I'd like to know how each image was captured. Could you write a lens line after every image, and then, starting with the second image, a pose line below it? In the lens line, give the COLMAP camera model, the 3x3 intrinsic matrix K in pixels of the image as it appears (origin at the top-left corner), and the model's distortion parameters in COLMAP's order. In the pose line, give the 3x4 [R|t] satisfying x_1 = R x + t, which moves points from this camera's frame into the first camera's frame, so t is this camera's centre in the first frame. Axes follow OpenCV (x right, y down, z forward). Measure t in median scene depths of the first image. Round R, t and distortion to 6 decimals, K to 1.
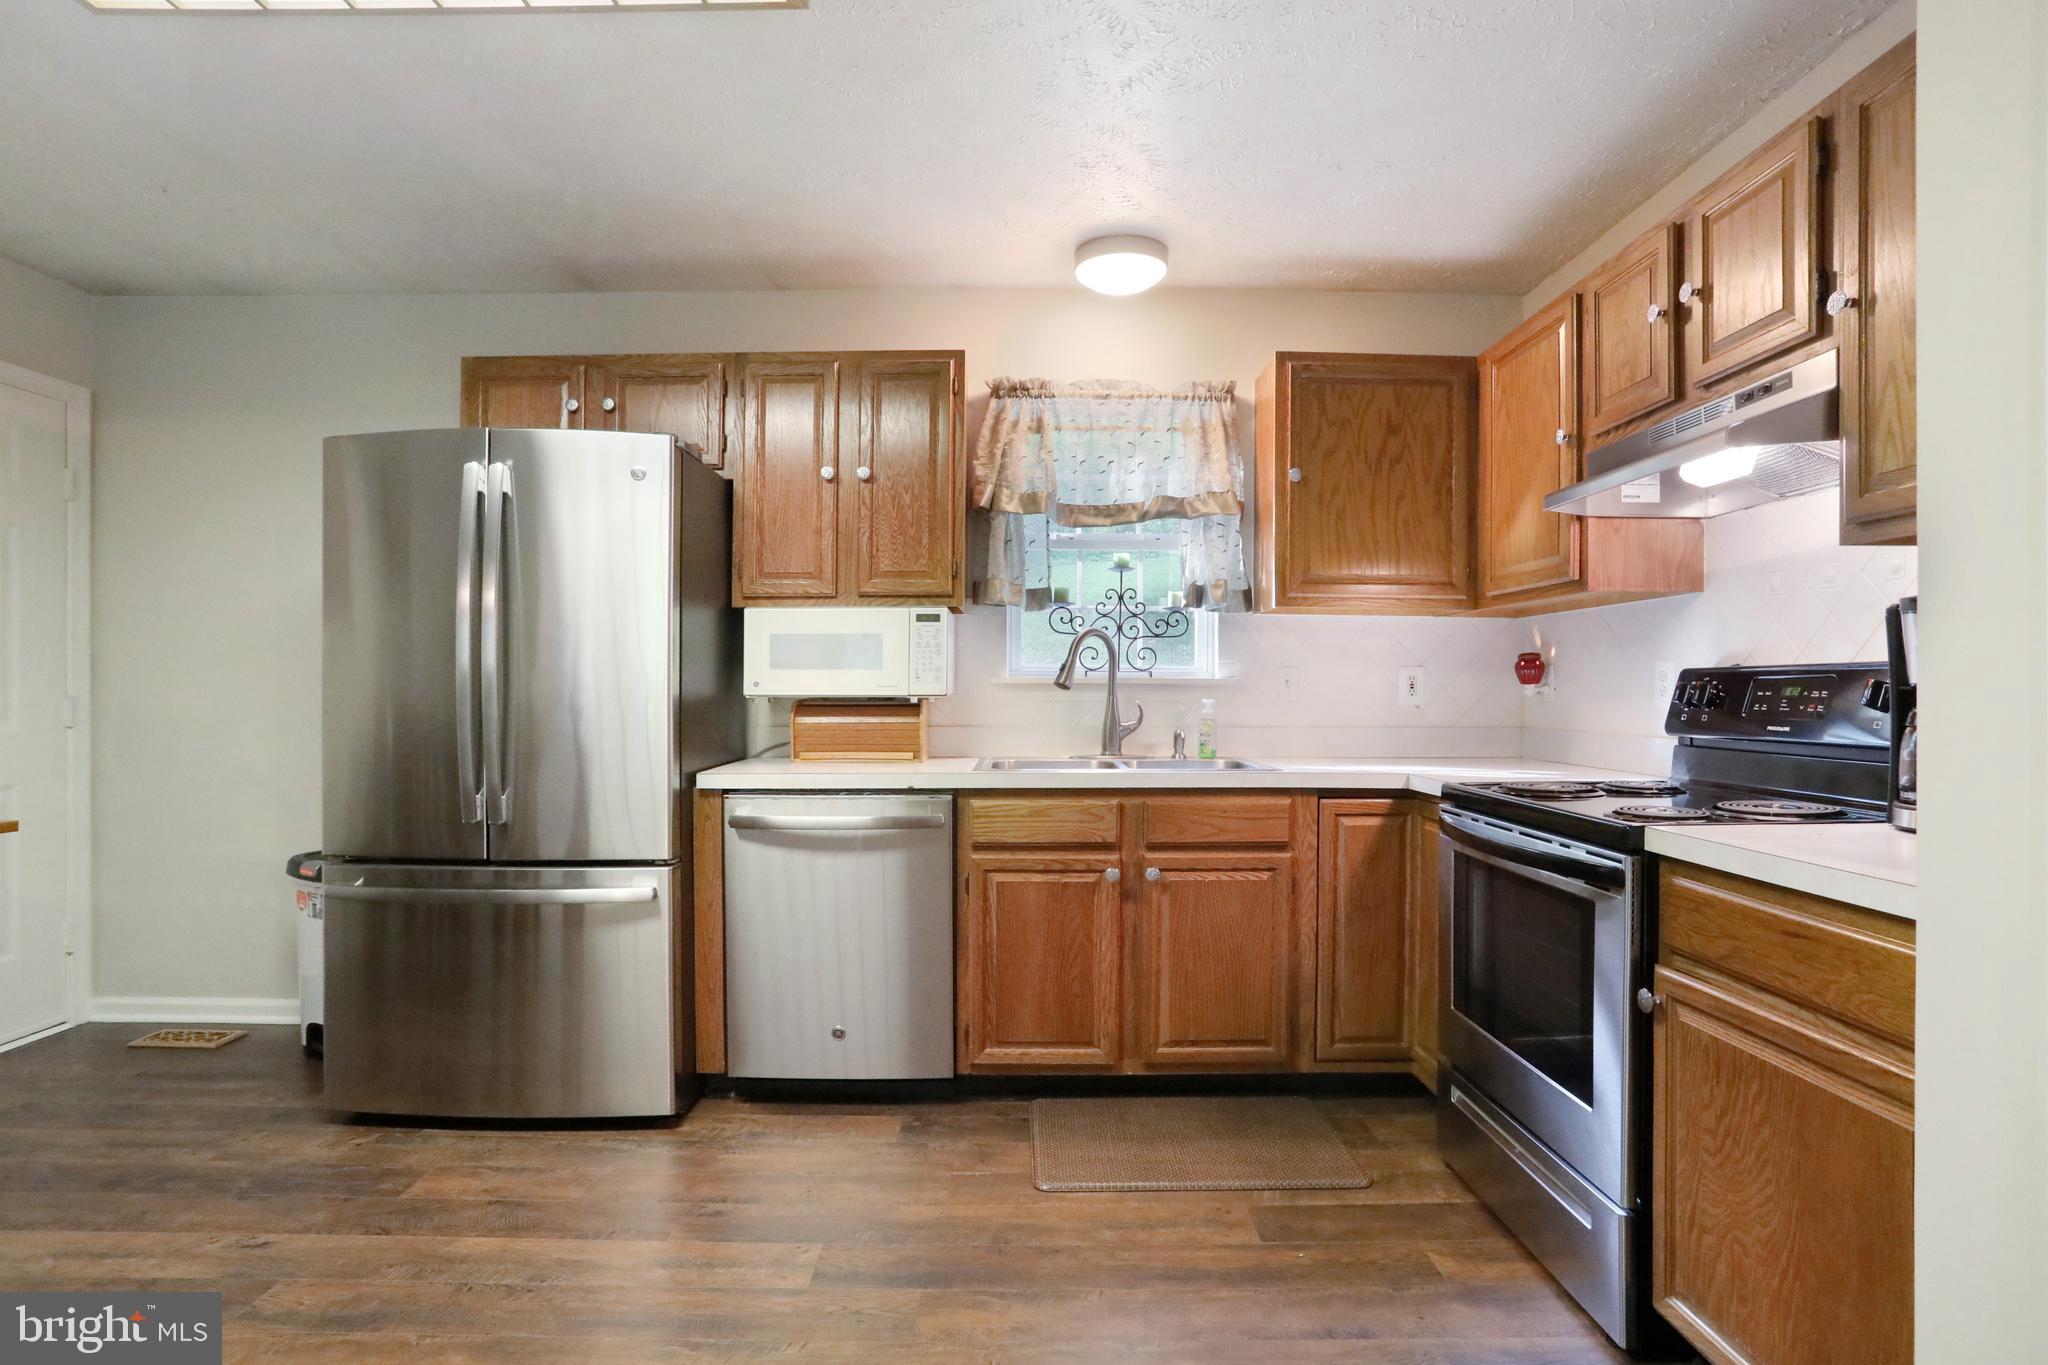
lens RADIAL K [[1024.5, 0, 1029.0], [0, 1024.5, 695.0], [0, 0, 1]] dist [-0.063230, 0.024242]
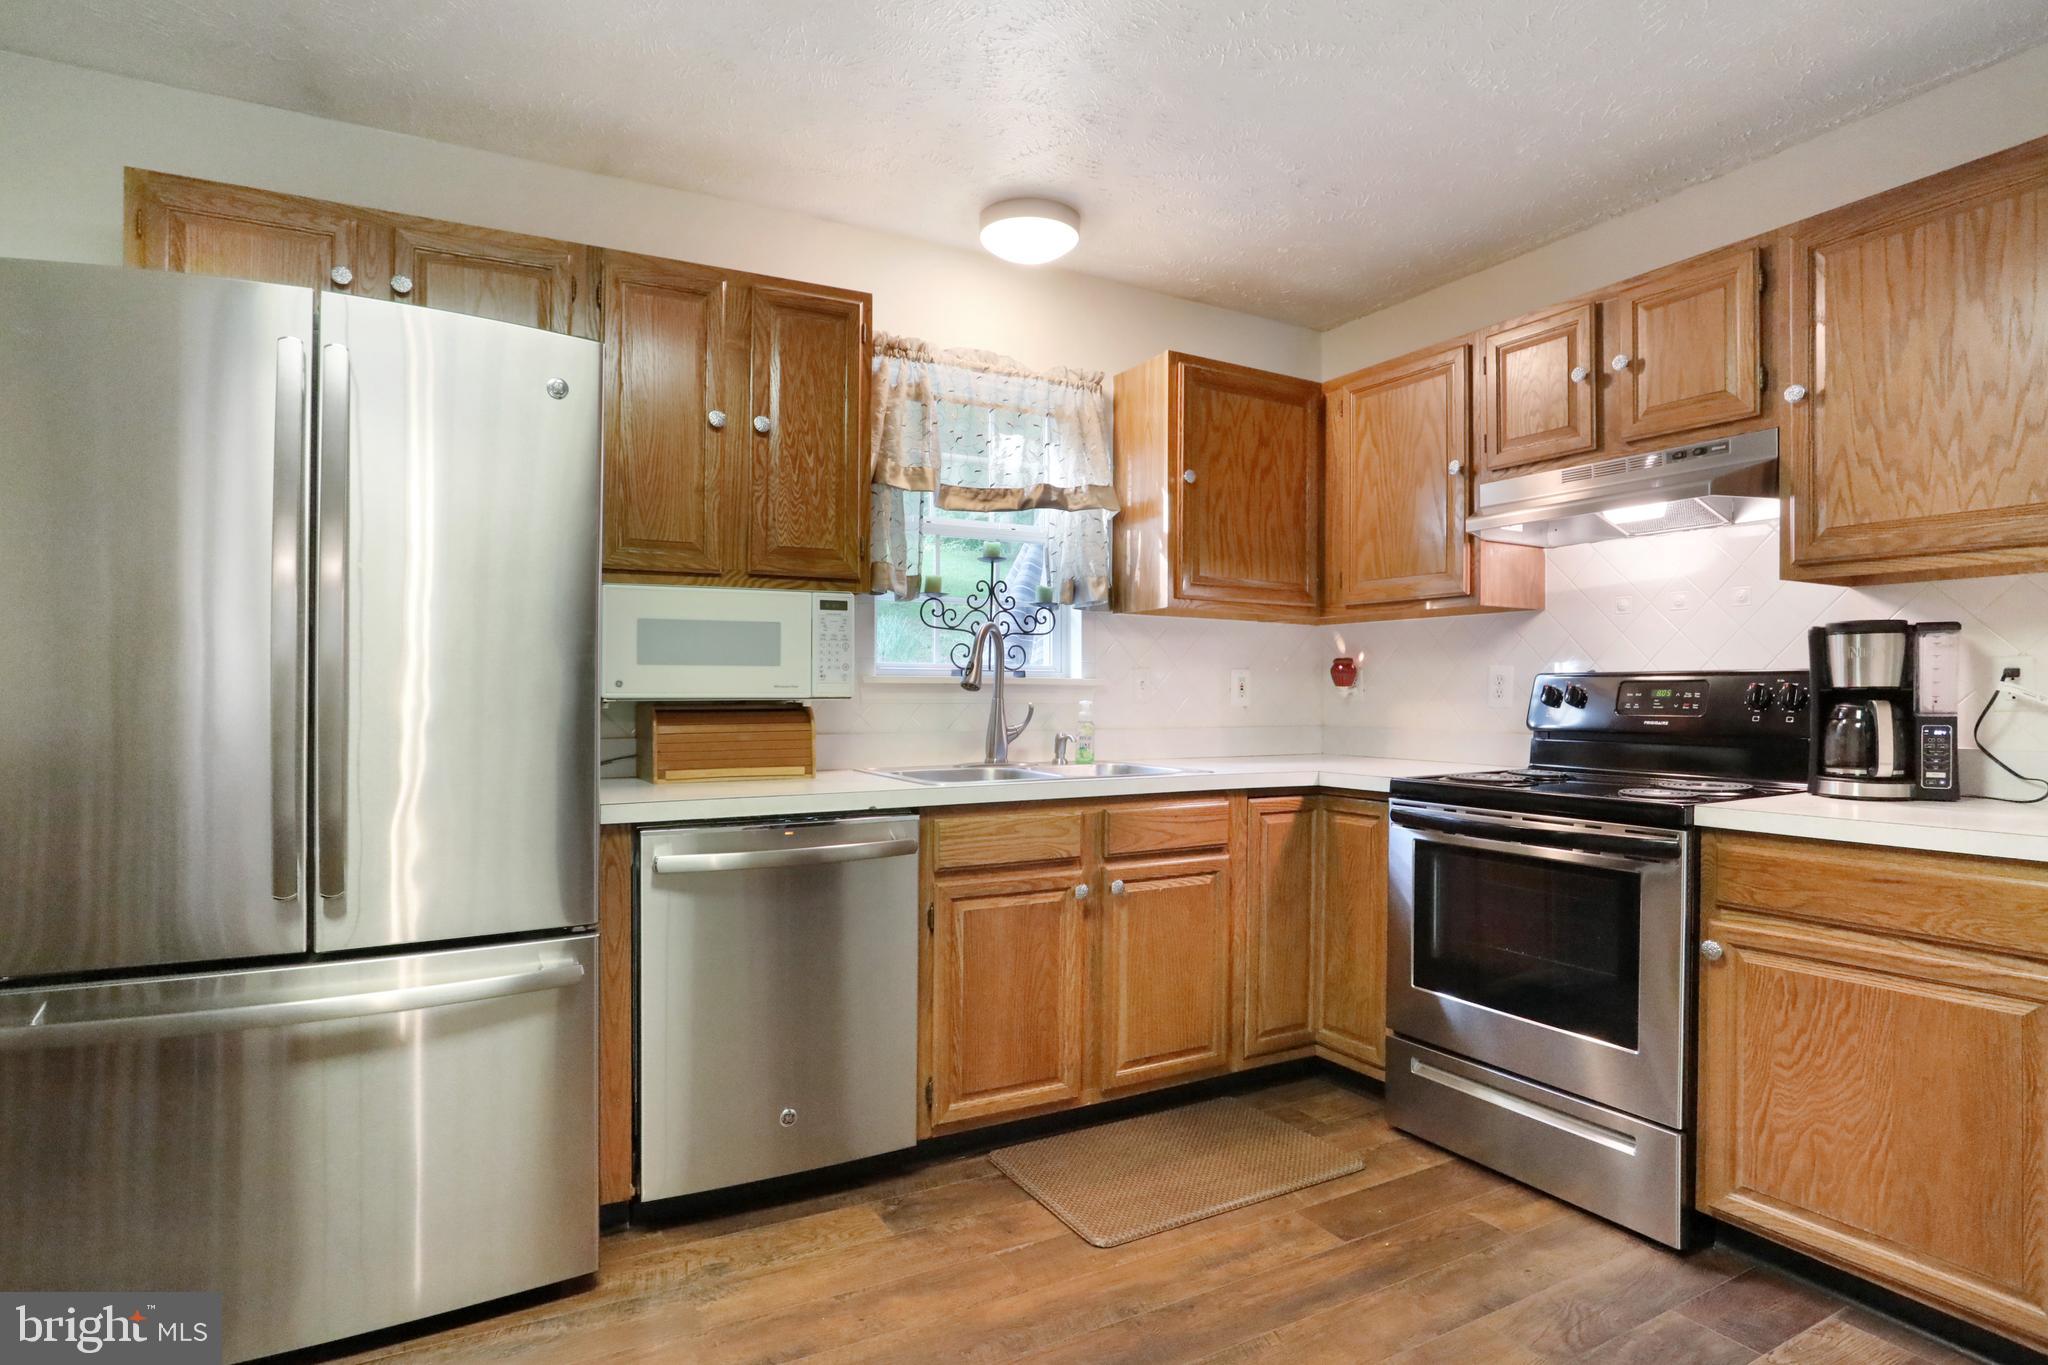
lens RADIAL K [[1079.9, 0, 1023.9], [0, 1079.9, 687.7], [0, 0, 1]] dist [-0.052562, 0.015821]
pose [[0.878636, 0.002640, 0.477485, -0.415567], [0.001144, 0.999970, -0.007634, -0.000777], [-0.477491, 0.007254, 0.878607, 0.161324]]
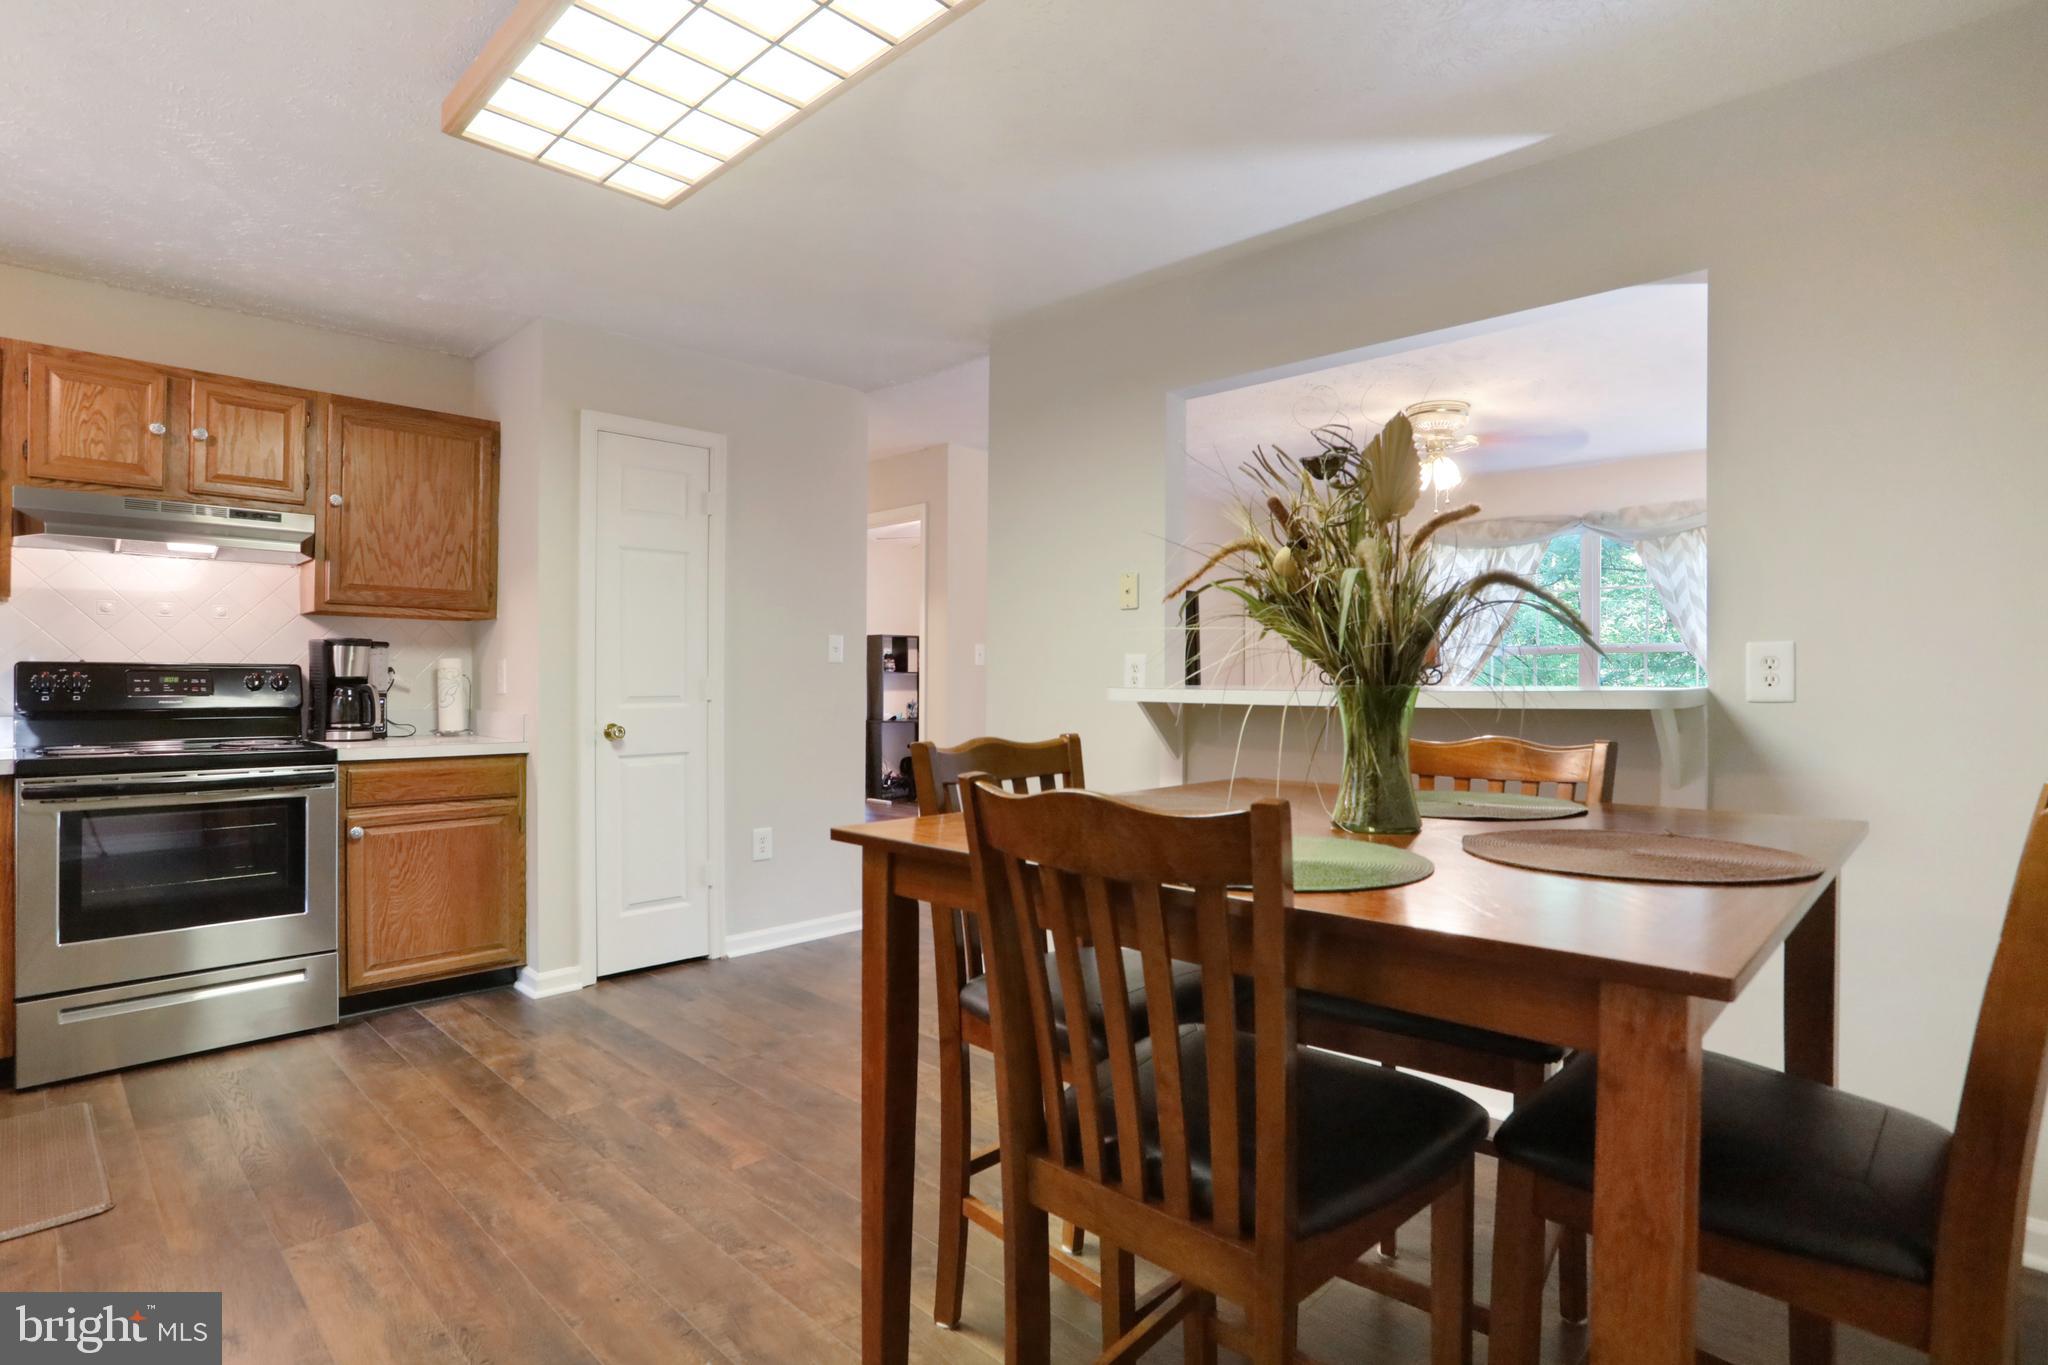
lens RADIAL K [[1024.5, 0, 1023.2], [0, 1024.5, 682.5], [0, 0, 1]] dist [-0.063230, 0.024242]
pose [[-0.715079, -0.004226, 0.699031, -1.026086], [-0.001326, 0.999988, 0.004689, -0.006124], [-0.699043, 0.002426, -0.715076, 0.874565]]
